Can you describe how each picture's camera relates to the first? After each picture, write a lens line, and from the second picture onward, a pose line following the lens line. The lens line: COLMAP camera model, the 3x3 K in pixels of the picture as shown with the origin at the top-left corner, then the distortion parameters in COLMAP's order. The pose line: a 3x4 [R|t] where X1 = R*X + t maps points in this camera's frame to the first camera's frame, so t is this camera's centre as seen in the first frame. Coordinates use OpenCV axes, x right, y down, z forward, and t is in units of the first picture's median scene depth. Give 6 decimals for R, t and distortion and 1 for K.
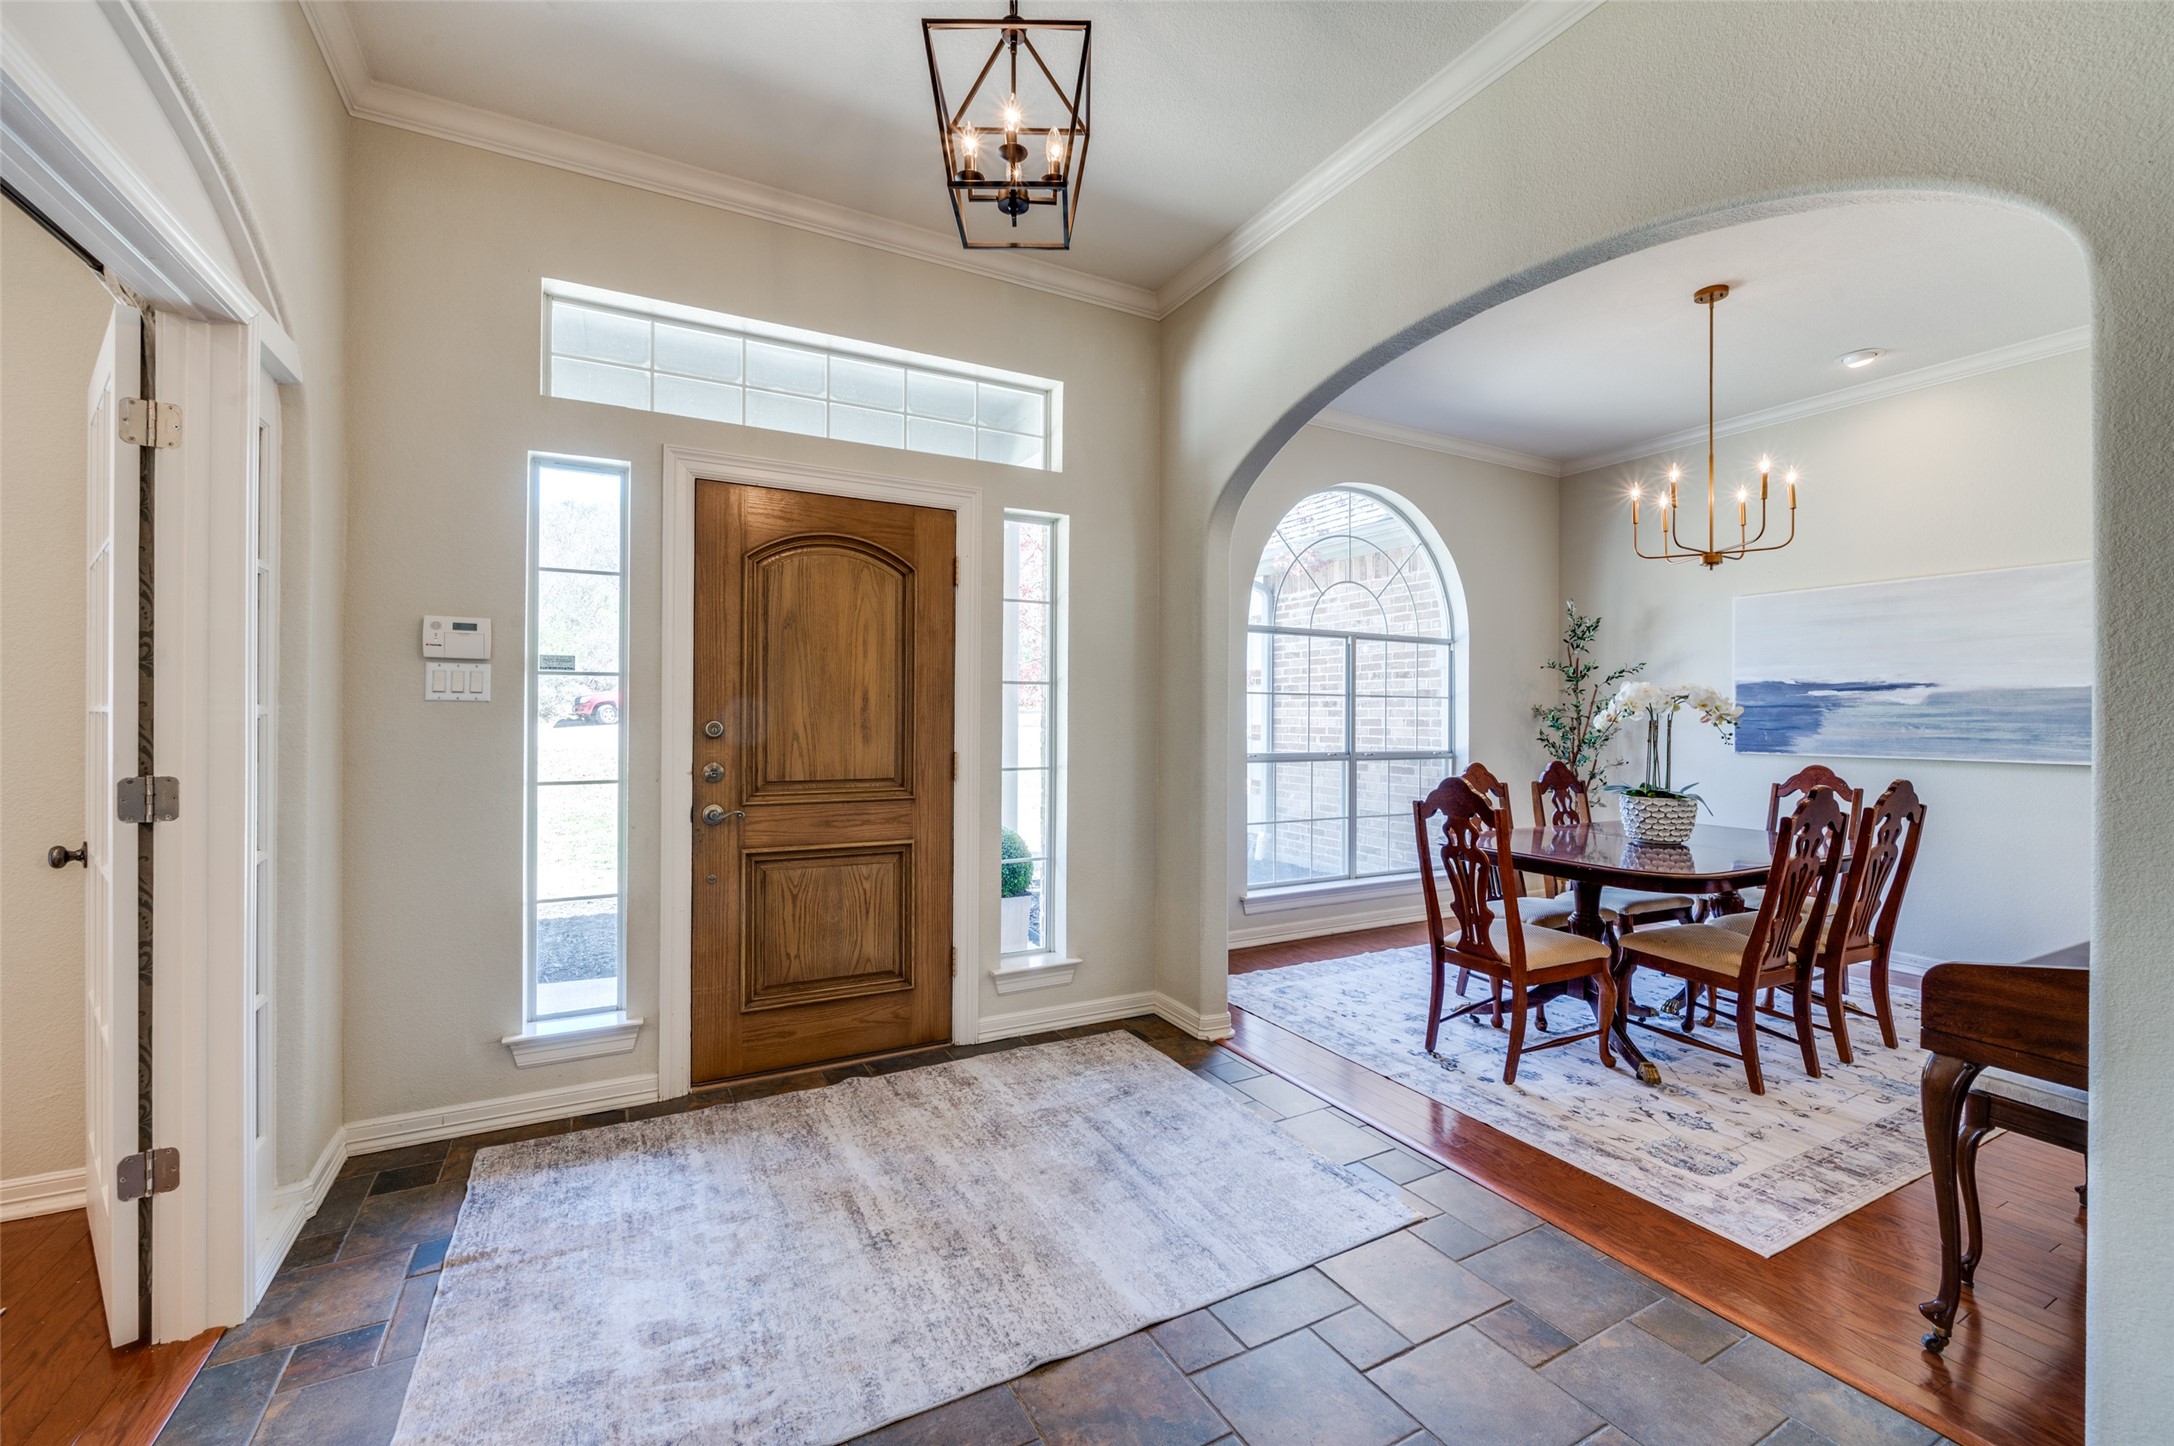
lens RADIAL K [[884.0, 0, 1088.0], [0, 884.0, 722.1], [0, 0, 1]] dist [-0.004035, 0.000178]
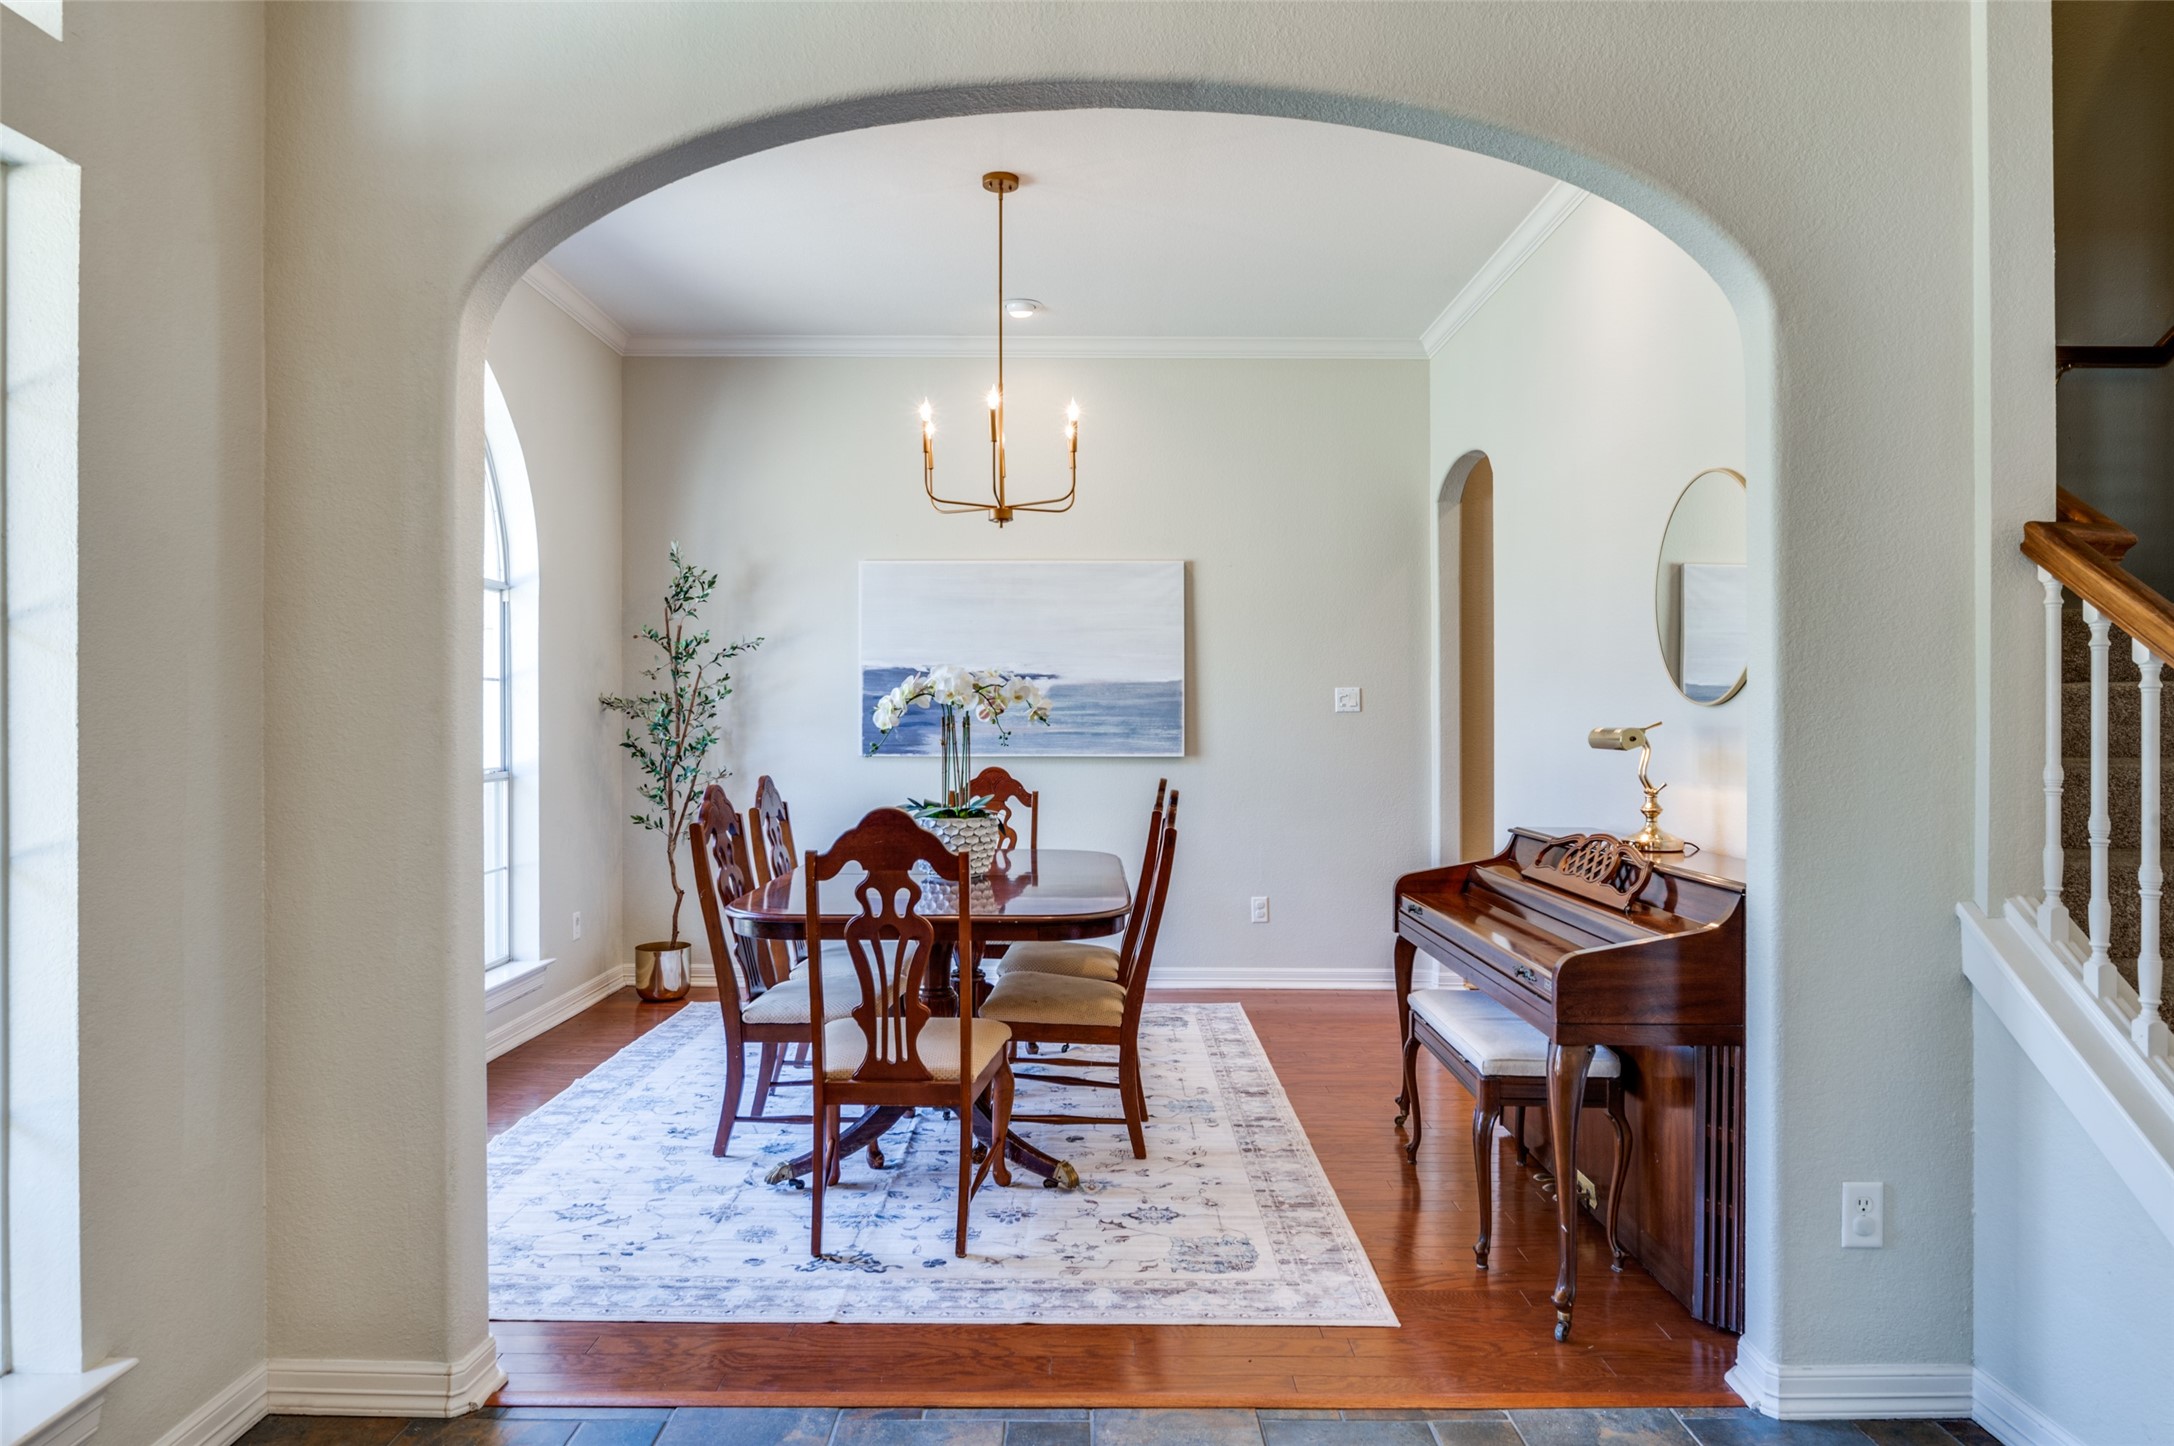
lens RADIAL K [[1297.0, 0, 1088.8], [0, 1297.0, 721.6], [0, 0, 1]] dist [-0.008272, 0.000649]
pose [[0.474709, -0.009102, 0.880096, -0.304102], [0.005298, 0.999958, 0.007484, -0.005402], [-0.880127, 0.001110, 0.474737, 0.390242]]
